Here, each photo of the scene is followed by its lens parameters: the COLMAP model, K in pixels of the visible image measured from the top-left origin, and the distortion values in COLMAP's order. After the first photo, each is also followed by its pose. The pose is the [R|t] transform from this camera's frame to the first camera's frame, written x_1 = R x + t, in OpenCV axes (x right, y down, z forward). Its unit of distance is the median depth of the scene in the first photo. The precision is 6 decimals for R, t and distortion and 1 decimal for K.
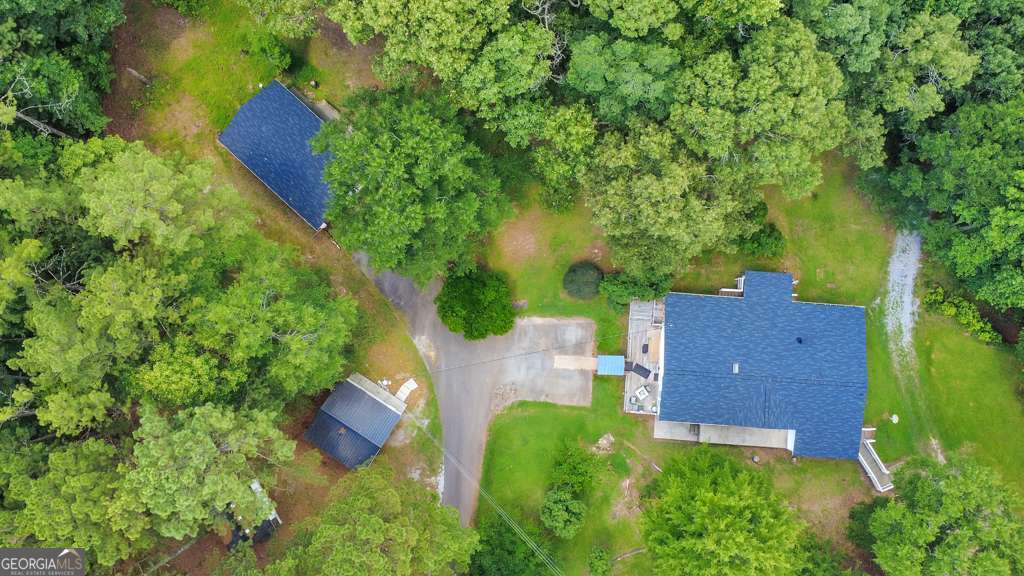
lens RADIAL K [[794.6, 0, 506.7], [0, 794.6, 292.1], [0, 0, 1]] dist [0.010403, -0.001813]
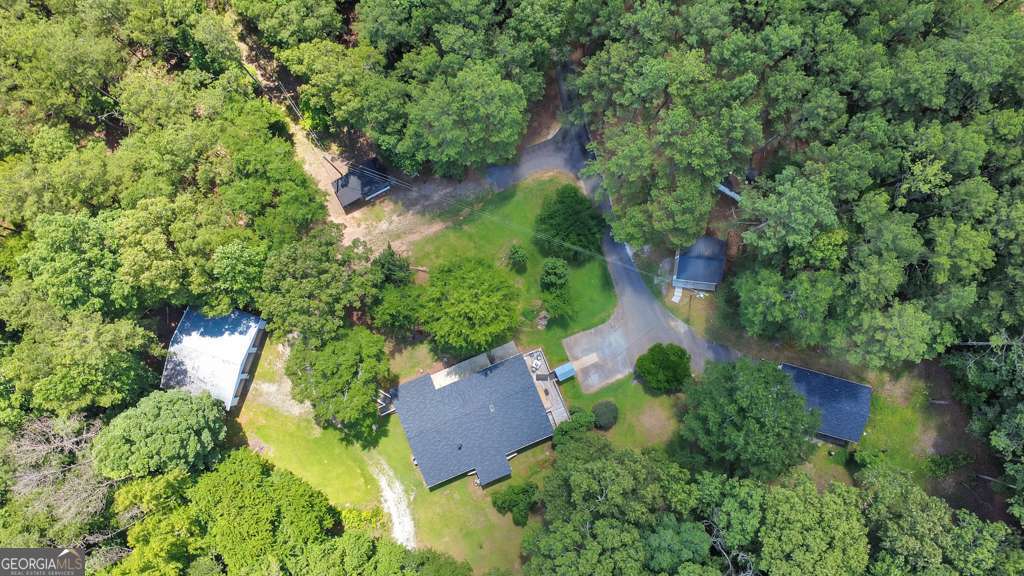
lens RADIAL K [[794.6, 0, 511.2], [0, 794.6, 283.9], [0, 0, 1]] dist [0.010403, -0.001813]
pose [[-0.891505, 0.447976, -0.067354, 0.245030], [-0.452967, -0.883585, 0.118737, 0.104826], [-0.006322, 0.136364, 0.990639, -0.484585]]
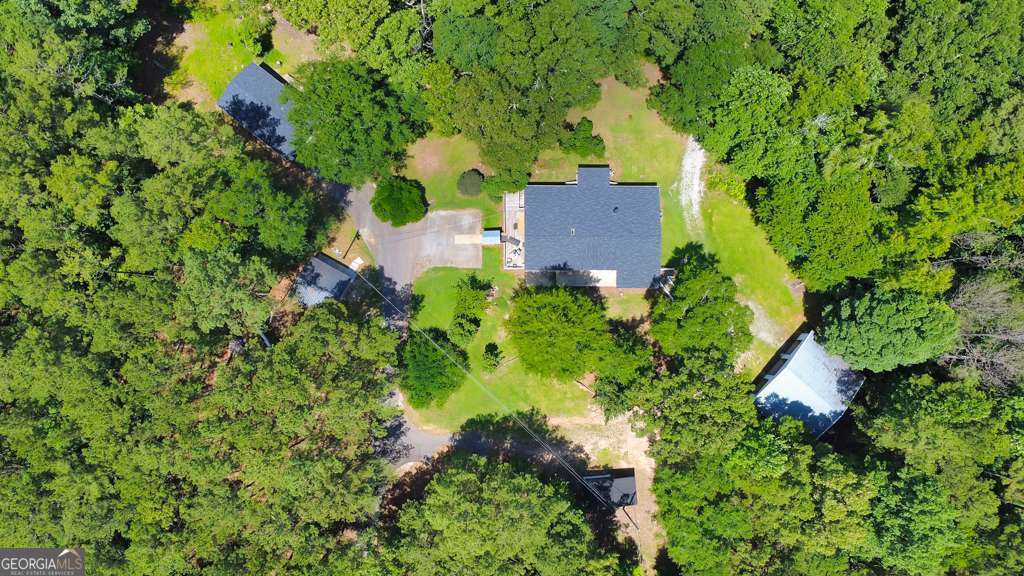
lens RADIAL K [[794.6, 0, 509.6], [0, 794.6, 290.7], [0, 0, 1]] dist [0.010403, -0.001813]
pose [[0.997464, -0.071166, 0.000954, 0.155496], [0.071149, 0.997394, 0.011925, 0.175042], [-0.001800, -0.011827, 0.999928, -0.486620]]
